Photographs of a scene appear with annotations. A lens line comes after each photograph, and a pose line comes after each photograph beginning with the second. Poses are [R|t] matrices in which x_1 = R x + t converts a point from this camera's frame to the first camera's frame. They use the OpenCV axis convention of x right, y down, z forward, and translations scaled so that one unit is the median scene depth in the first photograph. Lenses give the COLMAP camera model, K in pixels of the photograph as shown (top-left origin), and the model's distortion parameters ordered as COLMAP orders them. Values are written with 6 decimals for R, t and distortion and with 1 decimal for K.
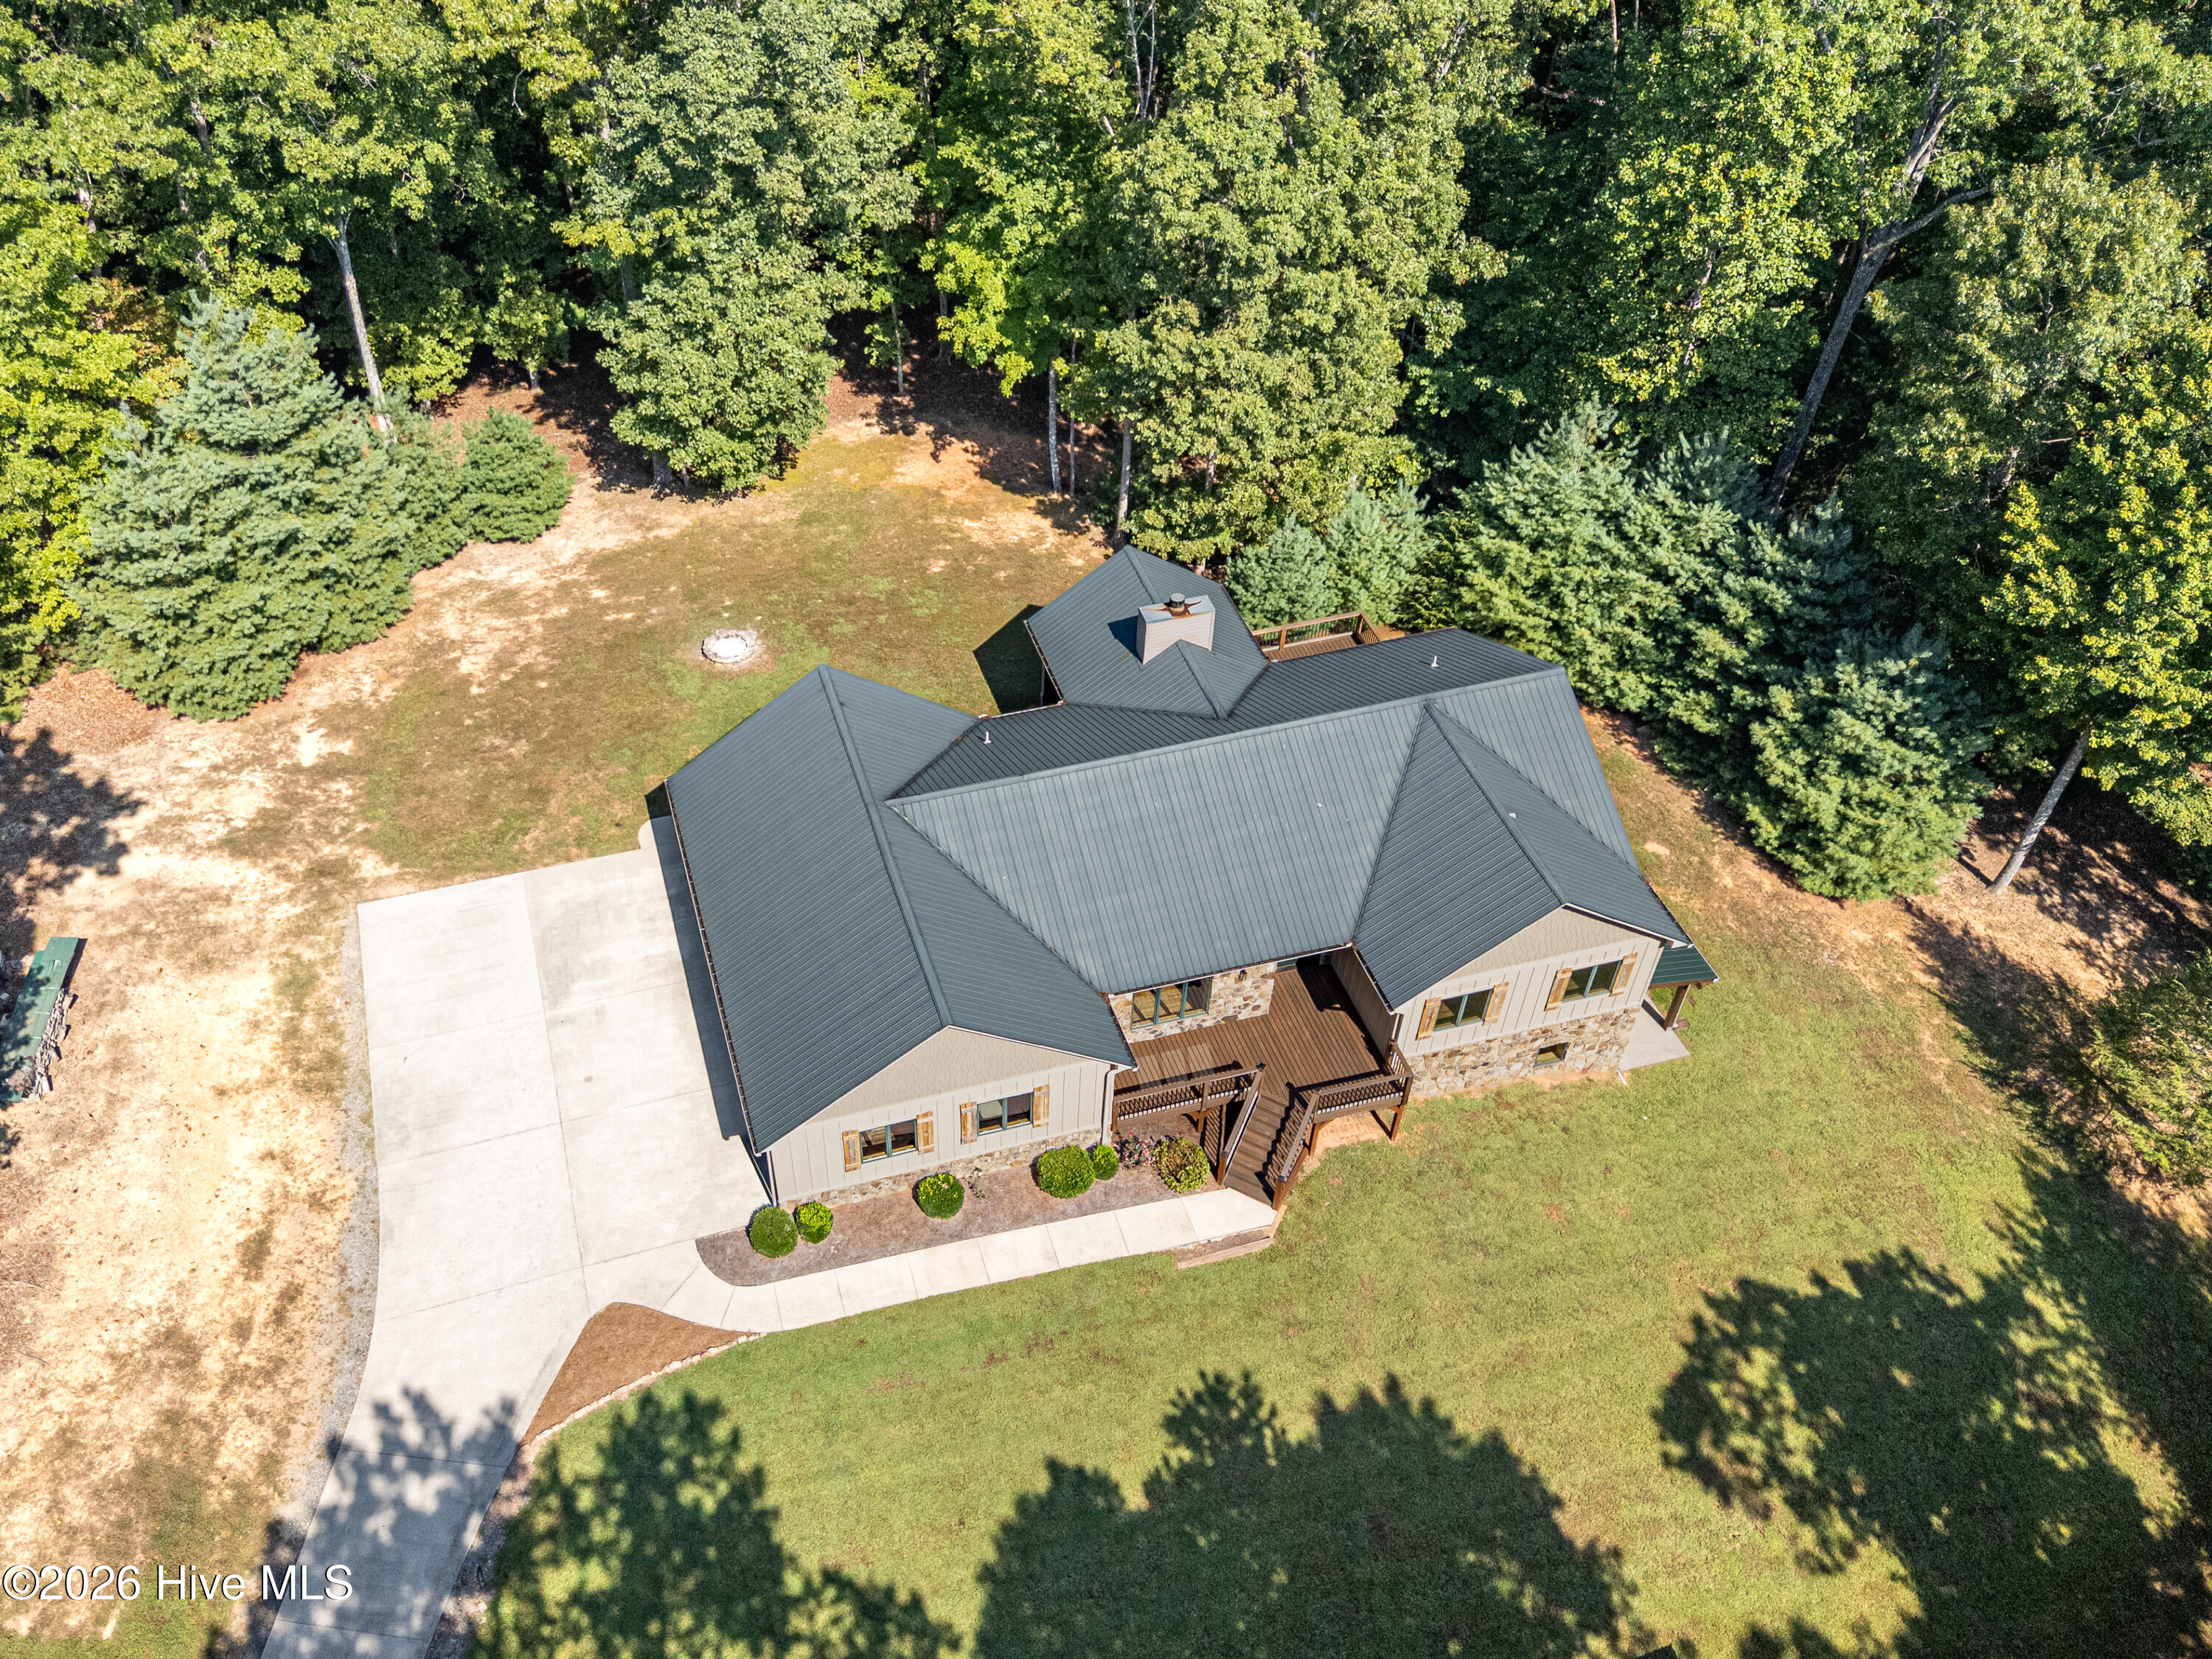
lens RADIAL K [[1834.2, 0, 1092.5], [0, 1834.2, 845.0], [0, 0, 1]] dist [0.073659, -0.008167]
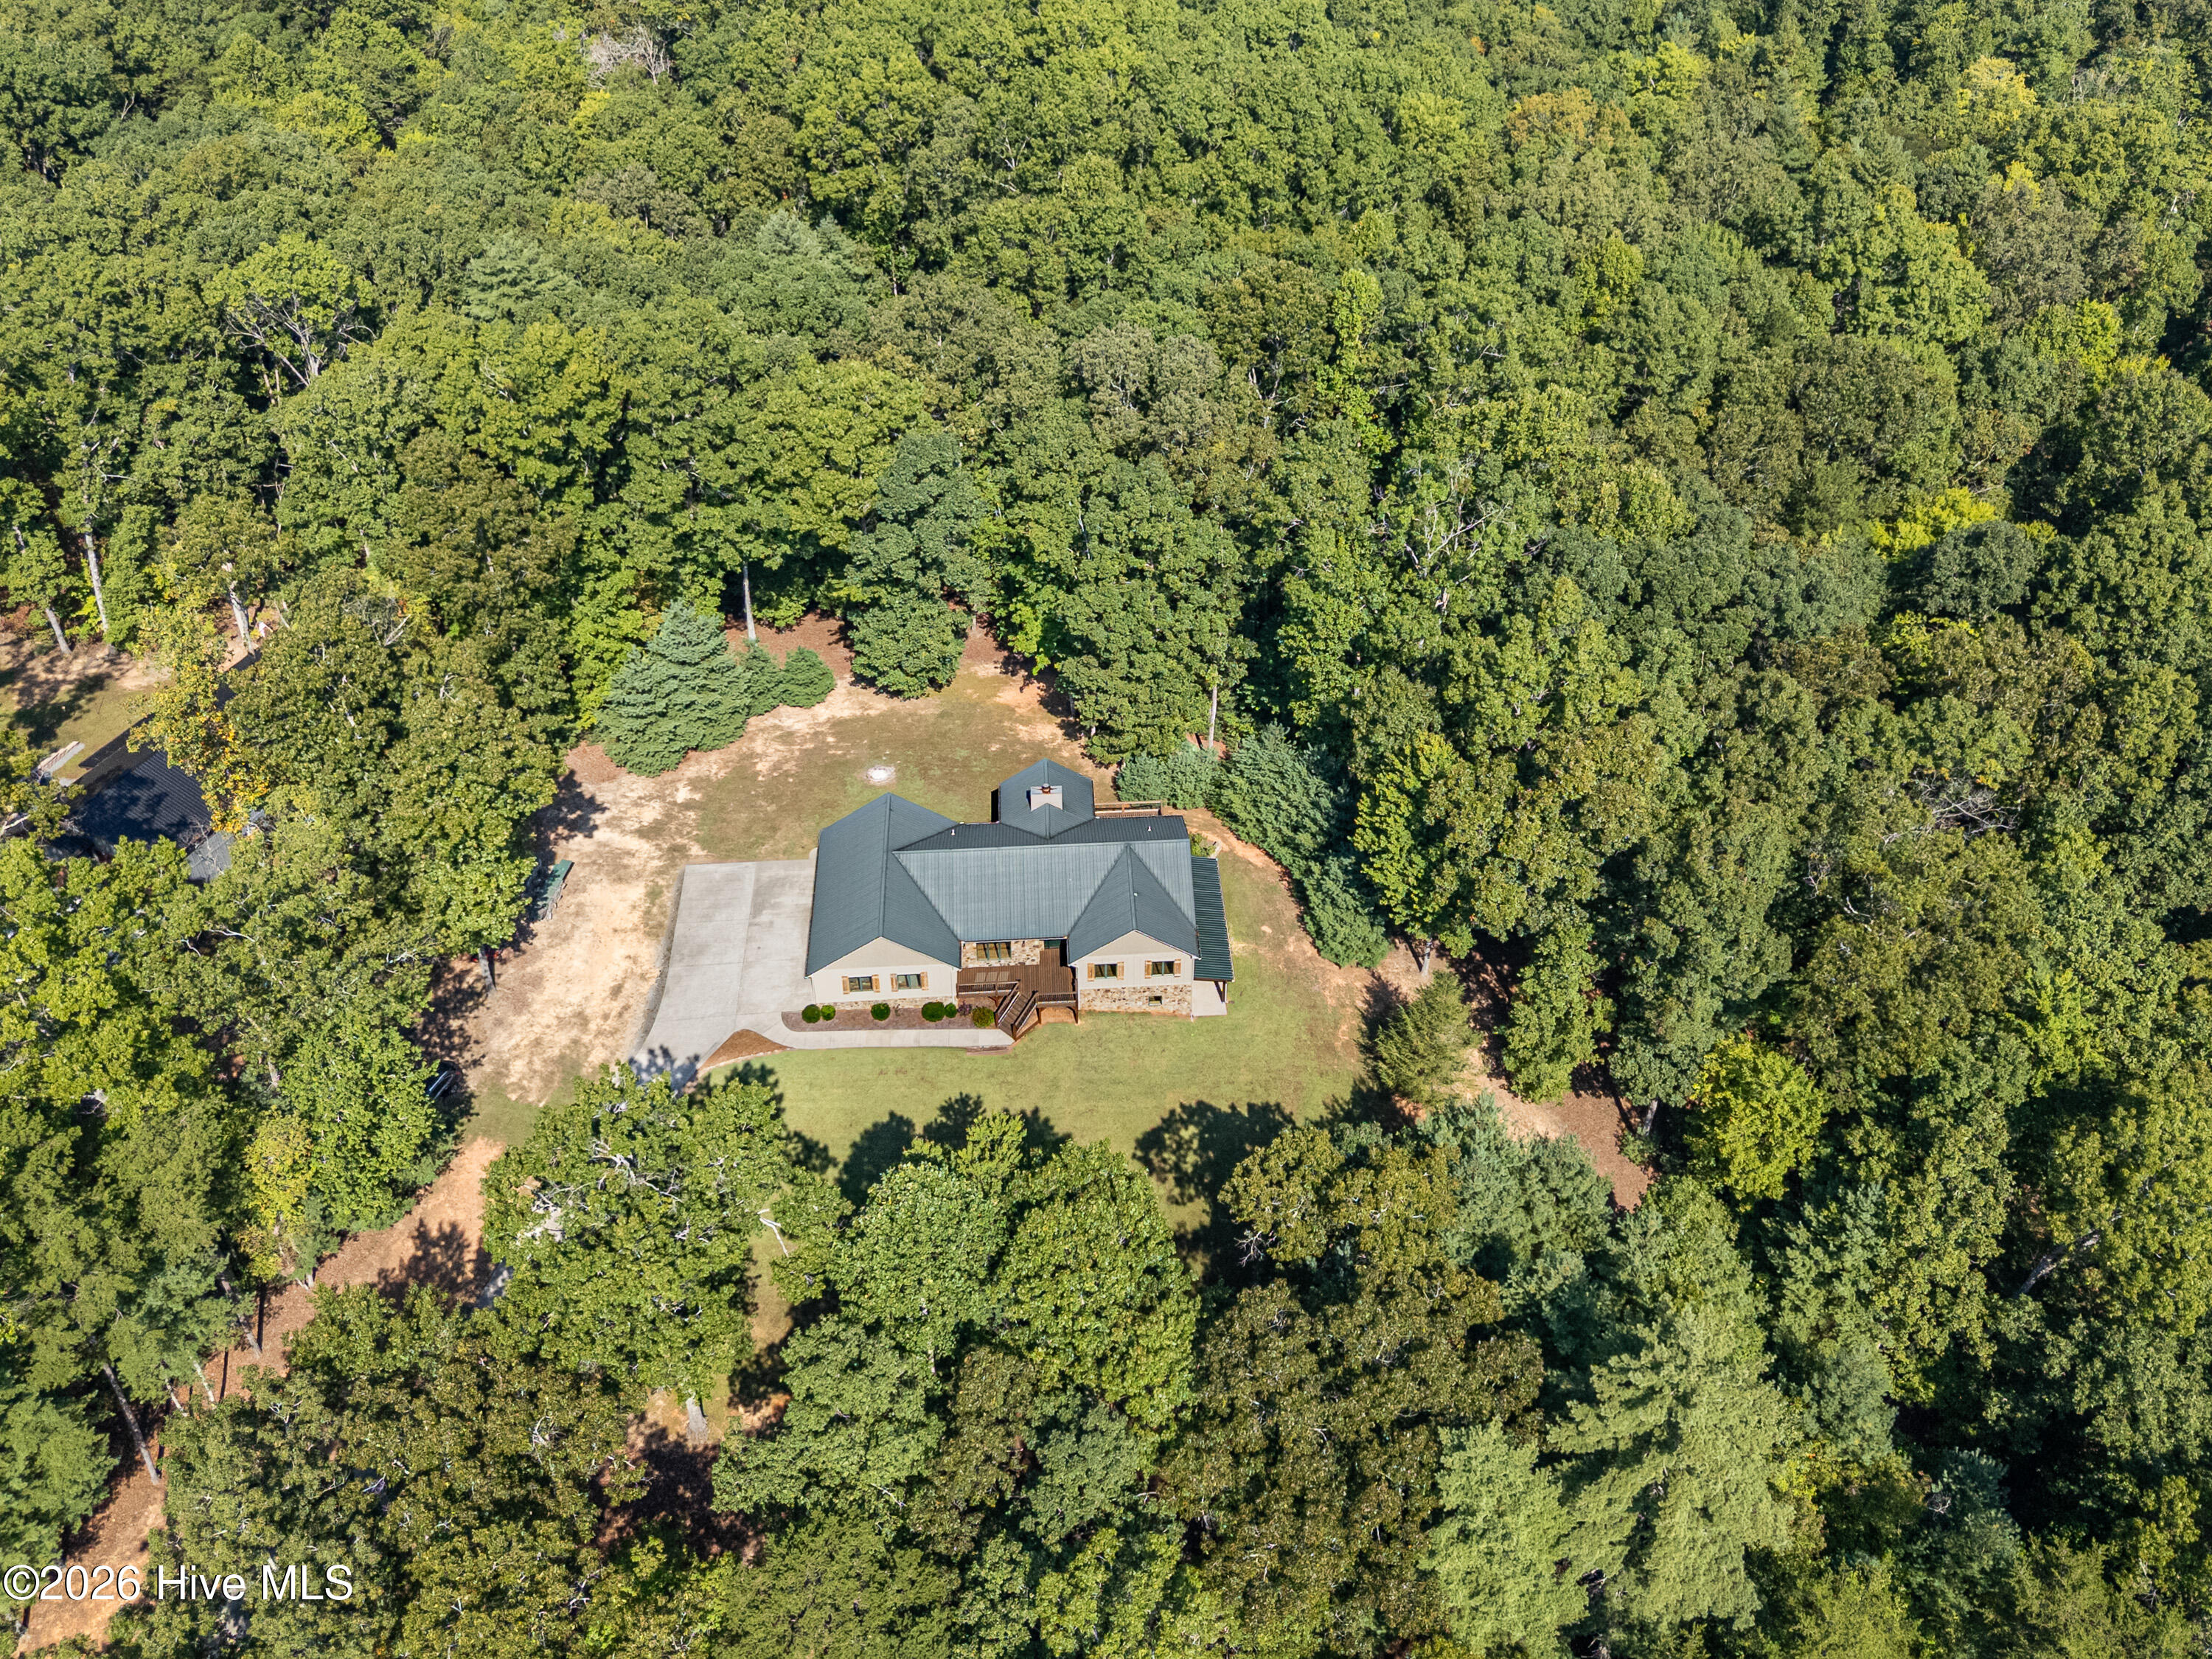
lens RADIAL K [[1629.8, 0, 1102.3], [0, 1629.8, 807.2], [0, 0, 1]] dist [0.051186, -0.038889]
pose [[0.973914, 0.140536, -0.178161, 0.439445], [-0.157431, 0.983911, -0.084471, 0.051042], [0.163423, 0.110316, 0.980369, -0.868313]]
